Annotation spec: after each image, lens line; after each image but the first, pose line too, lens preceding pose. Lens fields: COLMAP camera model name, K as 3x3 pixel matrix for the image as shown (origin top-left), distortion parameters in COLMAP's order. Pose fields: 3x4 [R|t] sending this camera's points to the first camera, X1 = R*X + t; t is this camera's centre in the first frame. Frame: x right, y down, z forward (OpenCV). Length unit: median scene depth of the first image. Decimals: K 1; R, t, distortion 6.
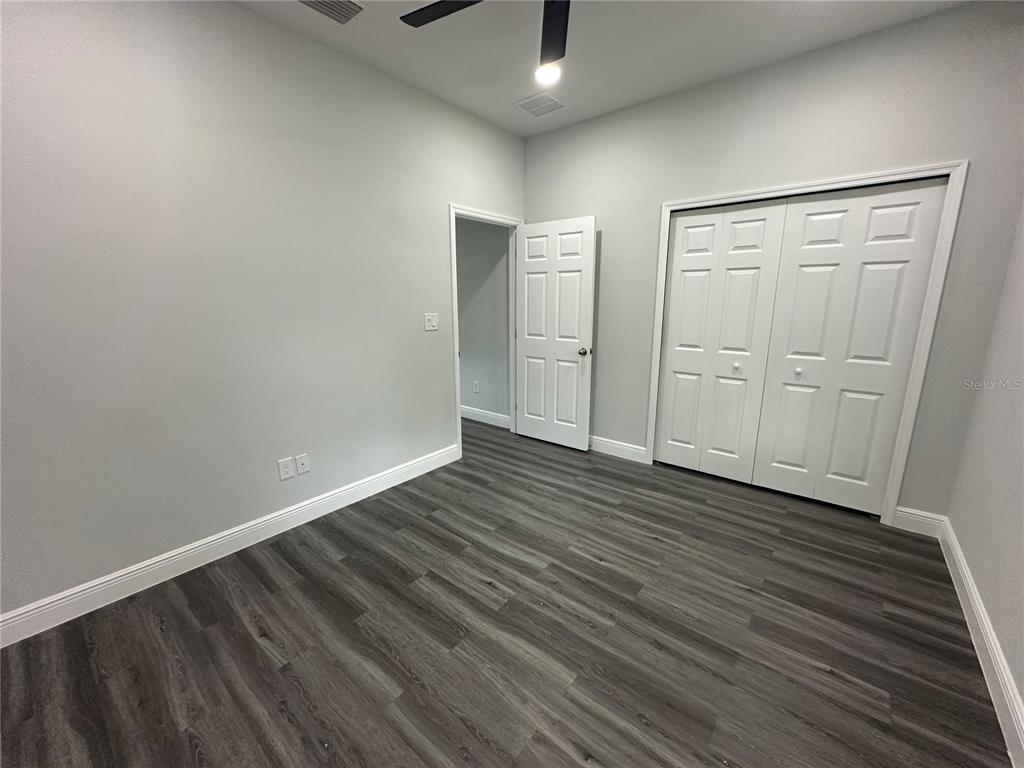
lens RADIAL K [[410.2, 0, 511.9], [0, 410.2, 384.6], [0, 0, 1]] dist [-0.000397, -0.000070]
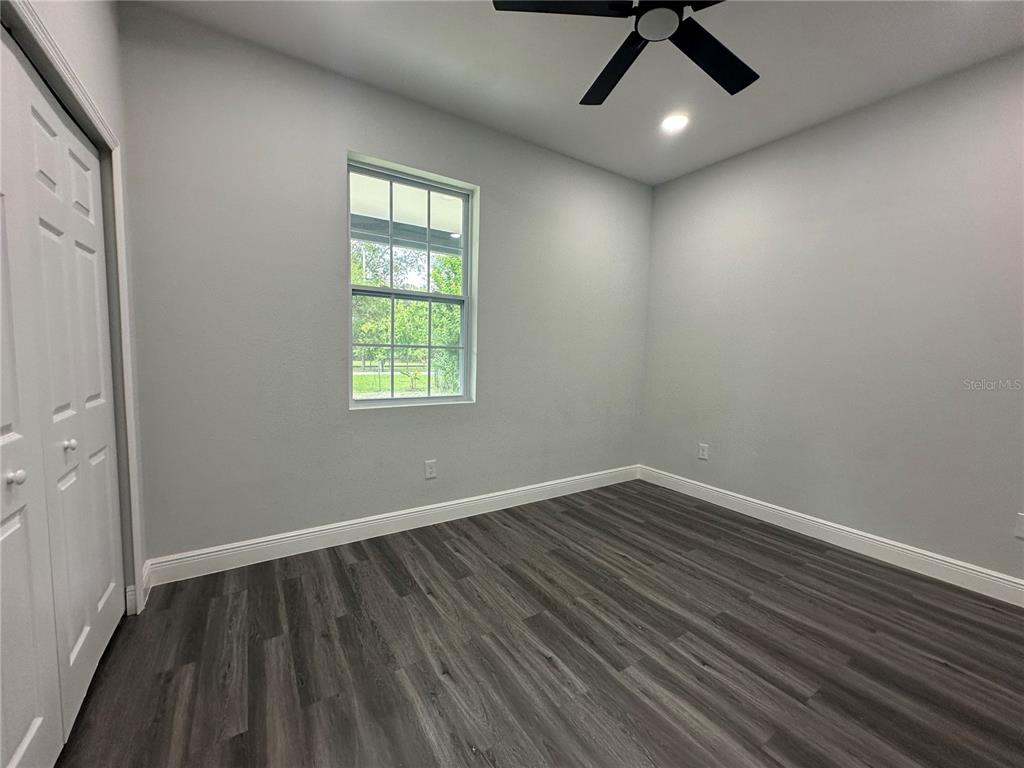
lens RADIAL K [[410.2, 0, 511.9], [0, 410.2, 384.6], [0, 0, 1]] dist [-0.000397, -0.000070]
pose [[-0.953656, -0.038950, 0.298369, 0.089023], [0.046959, 0.960173, 0.275434, -0.282650], [-0.297213, 0.276680, -0.913845, 1.715919]]
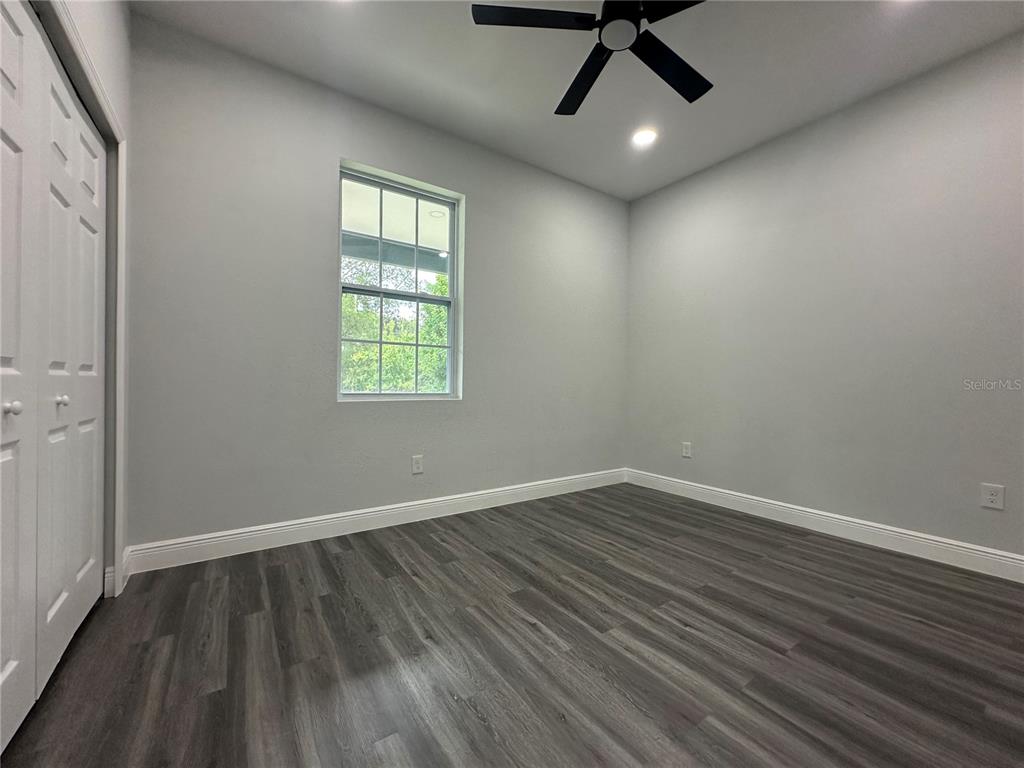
lens RADIAL K [[410.2, 0, 511.9], [0, 410.2, 384.6], [0, 0, 1]] dist [-0.000397, -0.000070]
pose [[-0.960216, -0.003969, 0.279231, 0.054541], [0.054161, 0.978266, 0.200154, -0.164619], [-0.273956, 0.207315, -0.939132, 1.779744]]
